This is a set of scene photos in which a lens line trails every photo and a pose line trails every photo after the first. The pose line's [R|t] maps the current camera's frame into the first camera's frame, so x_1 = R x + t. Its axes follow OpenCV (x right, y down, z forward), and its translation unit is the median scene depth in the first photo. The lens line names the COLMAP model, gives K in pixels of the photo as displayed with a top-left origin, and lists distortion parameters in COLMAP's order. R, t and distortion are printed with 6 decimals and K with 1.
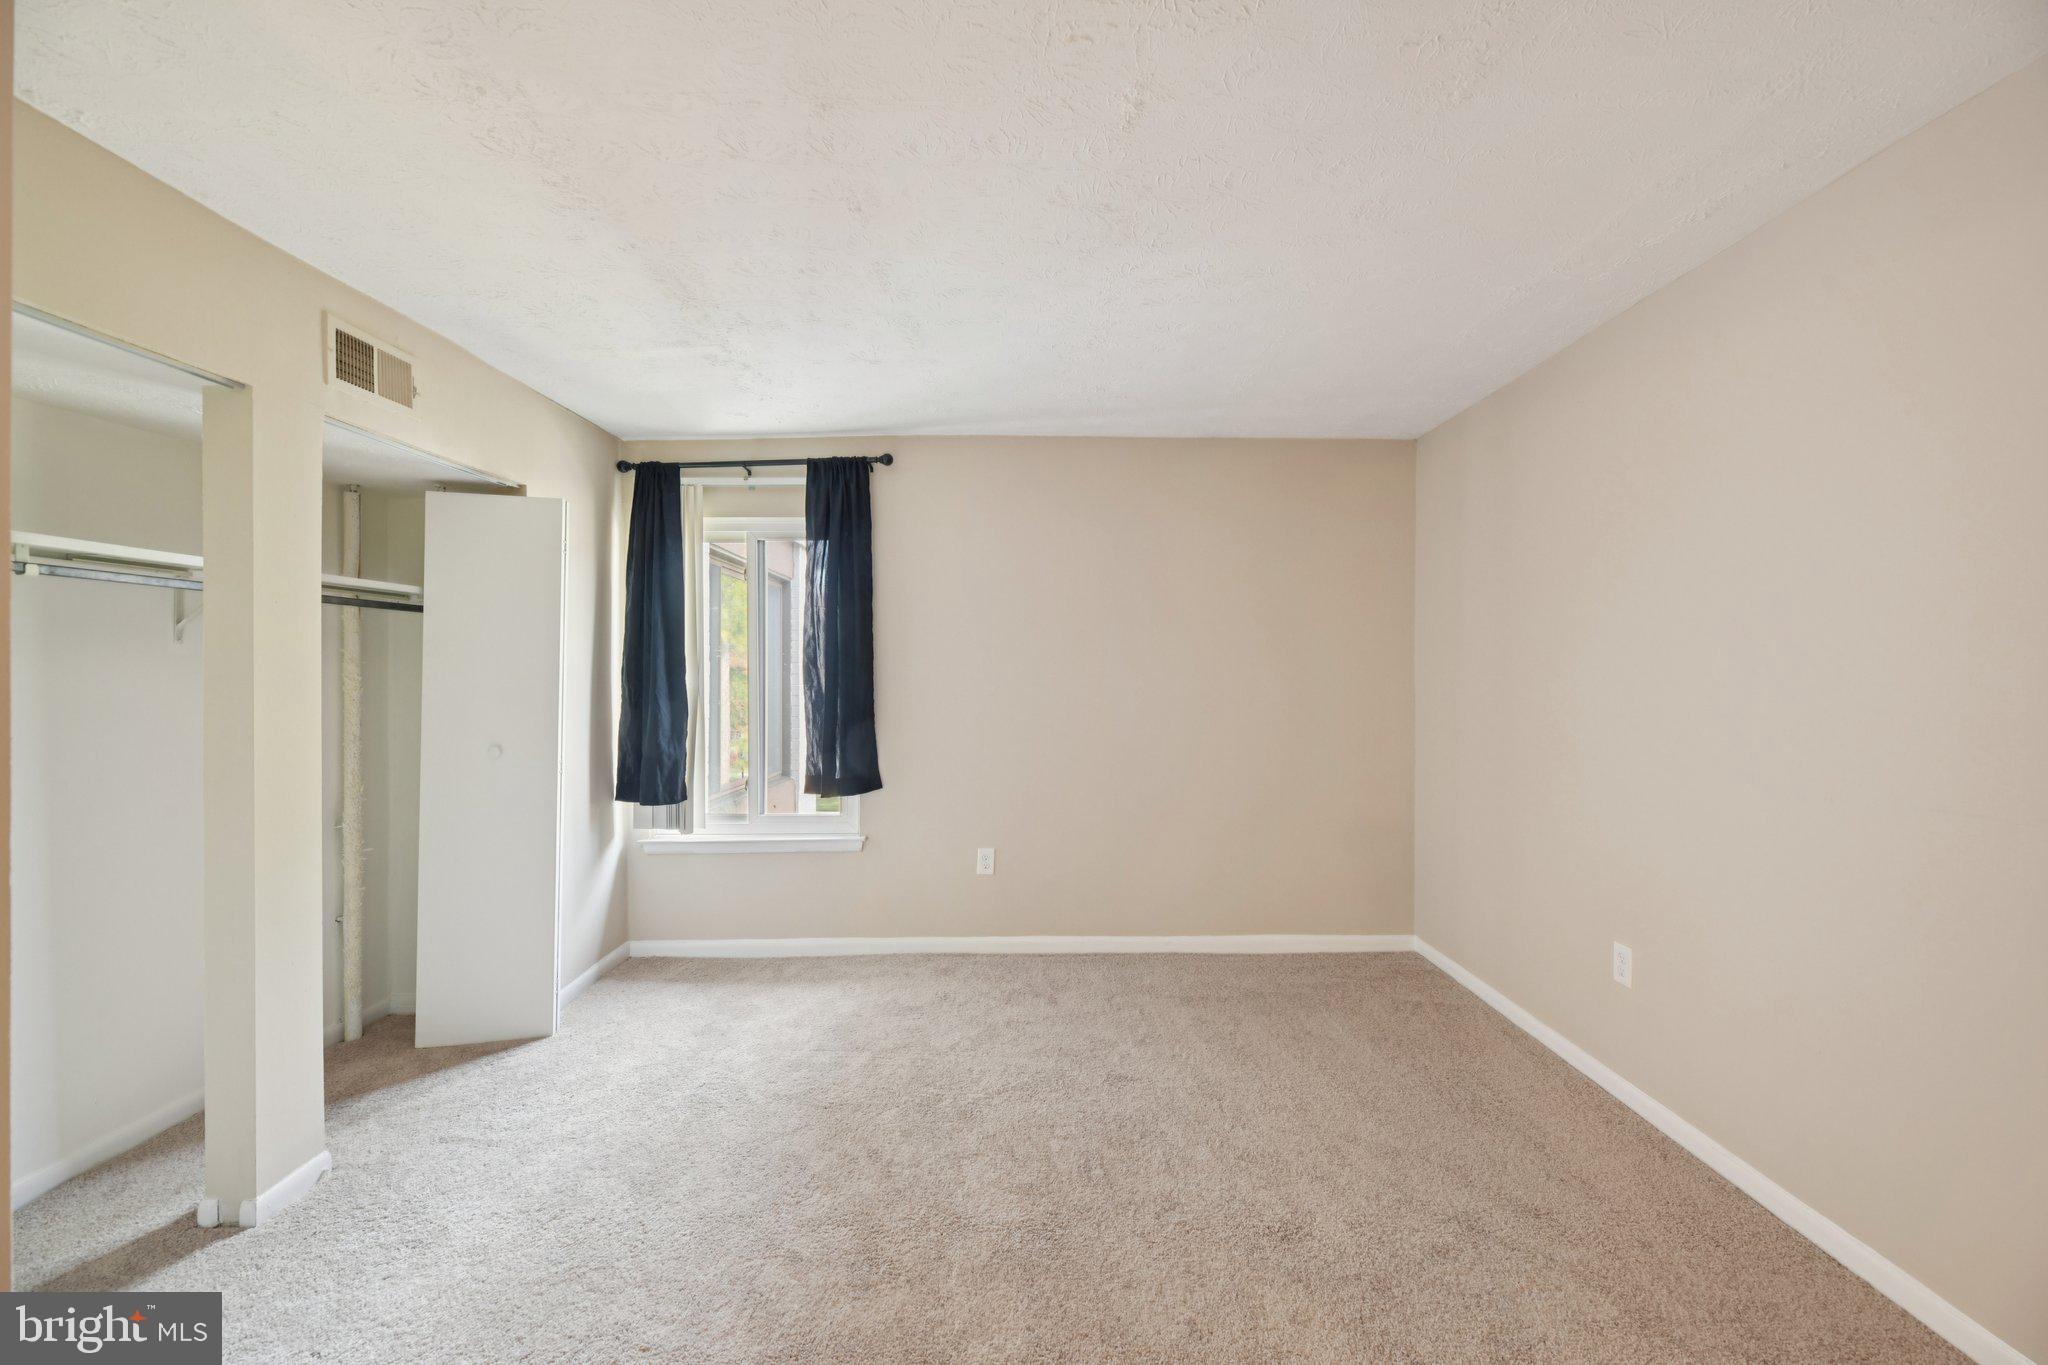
lens RADIAL K [[852.8, 0, 1027.2], [0, 852.8, 676.4], [0, 0, 1]] dist [0.000488, -0.005268]
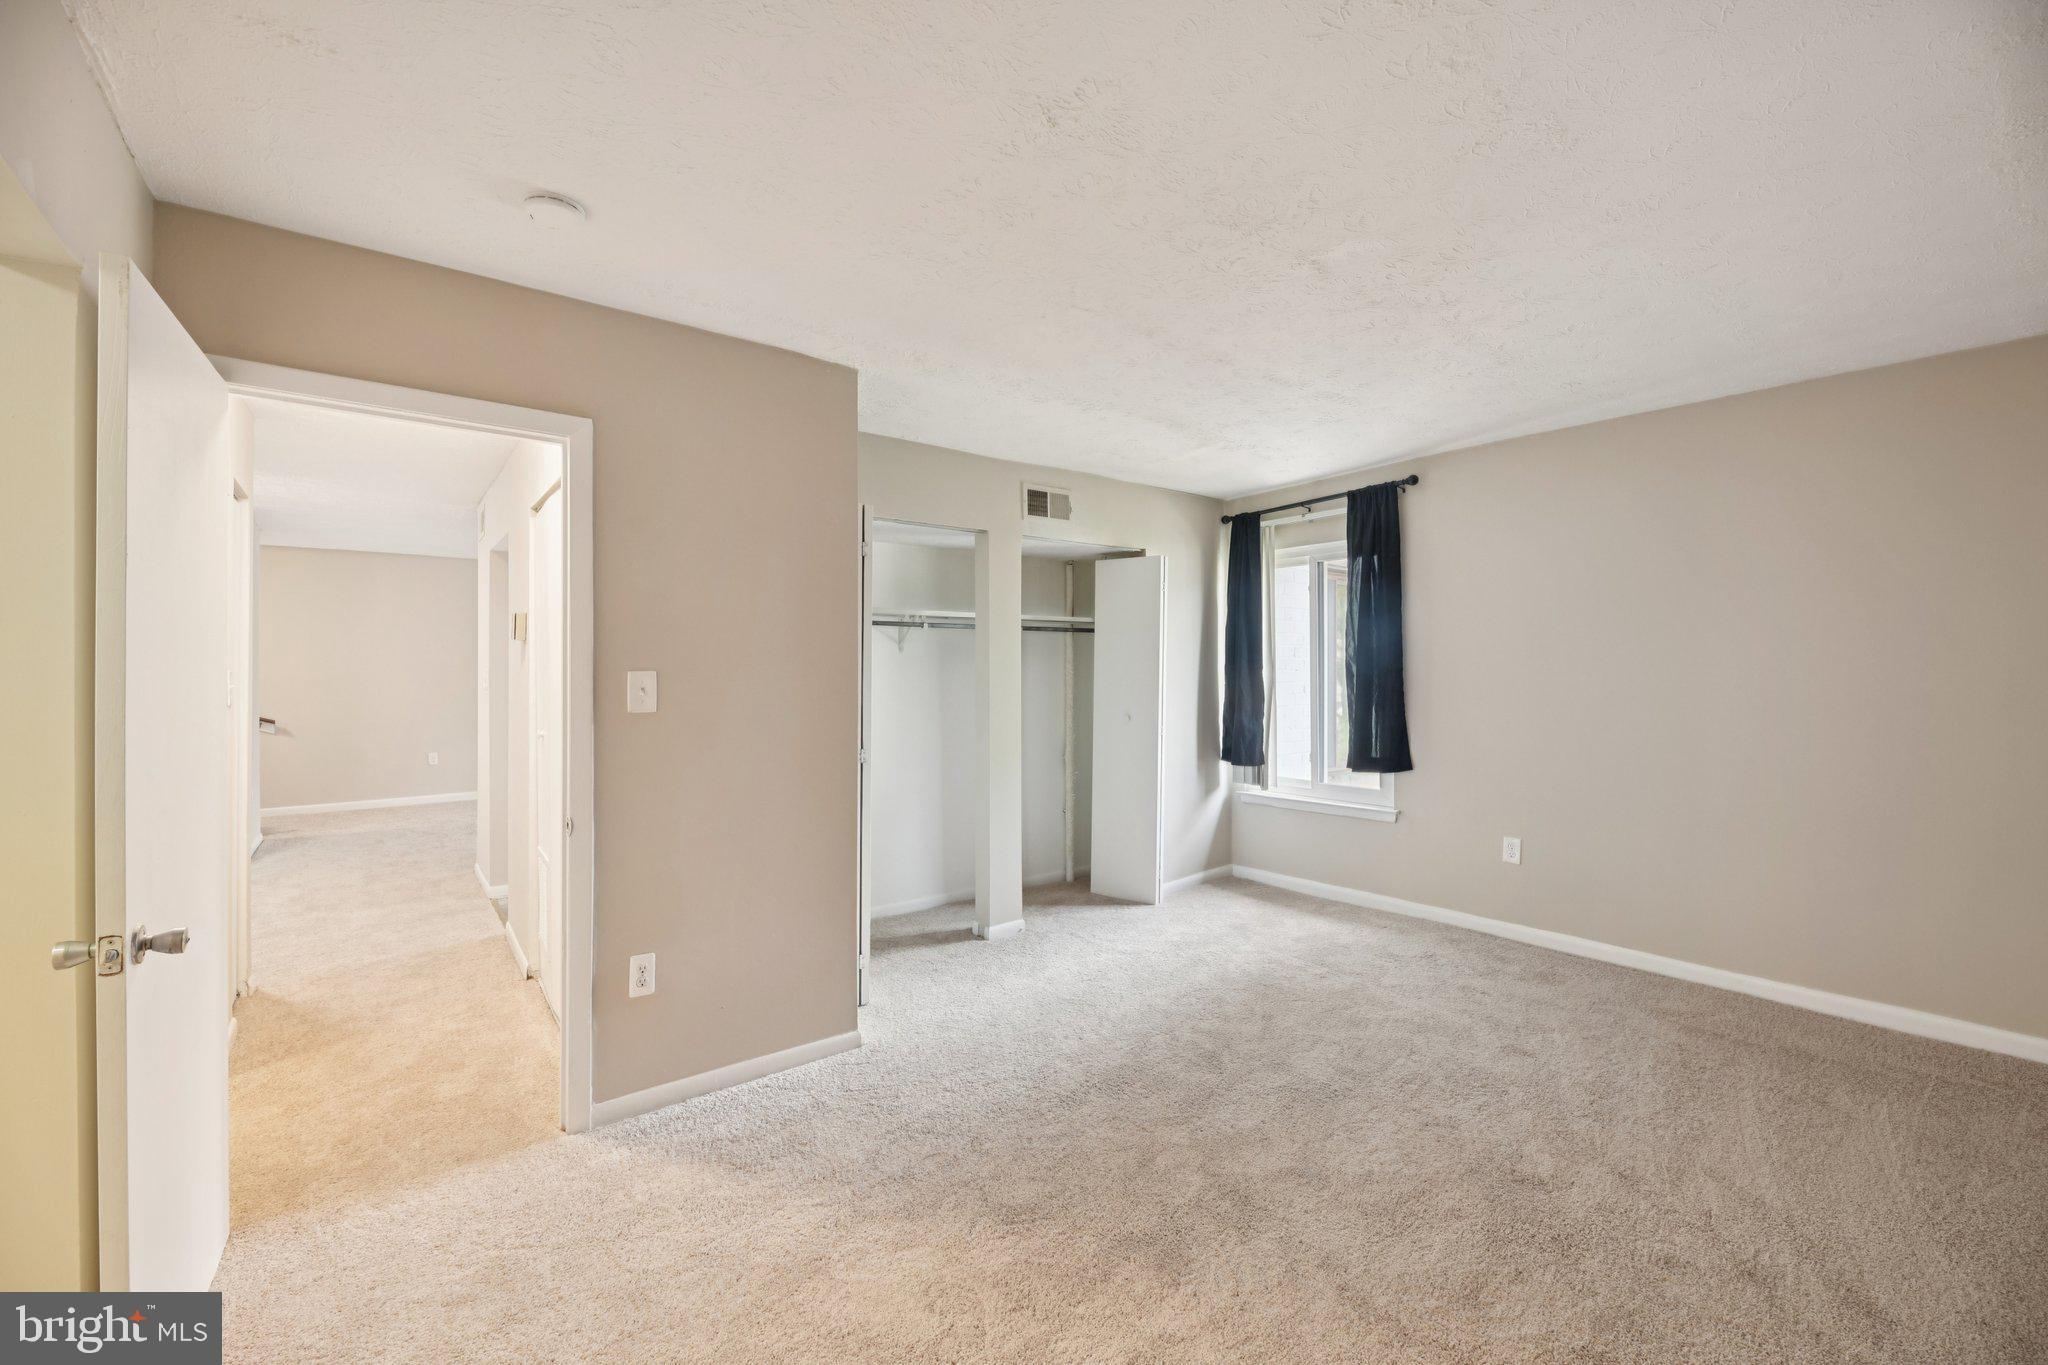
lens RADIAL K [[852.4, 0, 1028.5], [0, 852.4, 658.4], [0, 0, 1]] dist [-0.001936, -0.001050]
pose [[0.607326, -0.011056, -0.794376, 0.468914], [0.000524, 0.999909, -0.013516, -0.002183], [0.794453, 0.007792, 0.607276, -0.104914]]
